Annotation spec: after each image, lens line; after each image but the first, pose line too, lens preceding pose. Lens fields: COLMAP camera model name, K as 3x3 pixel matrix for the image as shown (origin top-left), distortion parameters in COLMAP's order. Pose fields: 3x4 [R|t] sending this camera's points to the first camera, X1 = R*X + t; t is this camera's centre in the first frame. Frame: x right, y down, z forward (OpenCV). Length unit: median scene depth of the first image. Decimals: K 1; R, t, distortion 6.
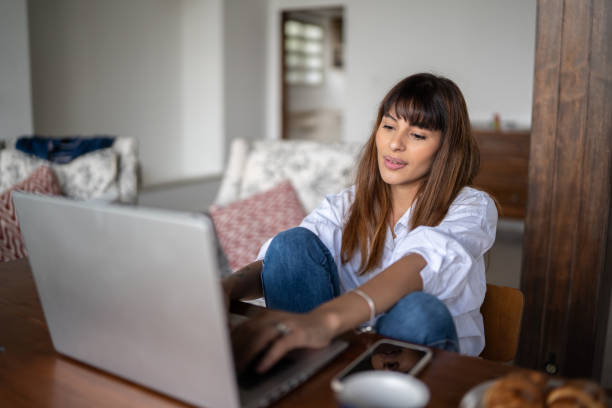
lens RADIAL K [[615.0, 0, 300.8], [0, 615.0, 208.4], [0, 0, 1]] dist [-0.088368, 0.000000]
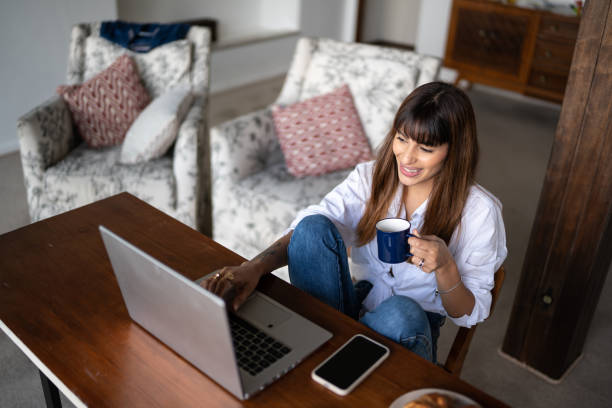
lens RADIAL K [[615.0, 0, 307.2], [0, 615.0, 204.1], [0, 0, 1]] dist [-0.088368, 0.000000]
pose [[0.989456, 0.102768, -0.102059, 0.045285], [-0.069916, 0.956023, 0.284837, -0.158549], [0.126842, -0.274698, 0.953127, -0.088480]]
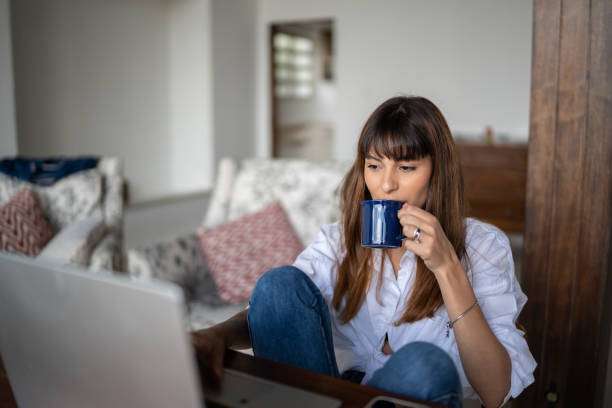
lens RADIAL K [[615.0, 0, 299.9], [0, 615.0, 210.2], [0, 0, 1]] dist [-0.088368, 0.000000]
pose [[0.999875, -0.011036, 0.011300, 0.003239], [0.011186, 0.999849, -0.013286, -0.018896], [-0.011152, 0.013411, 0.999848, 0.029670]]
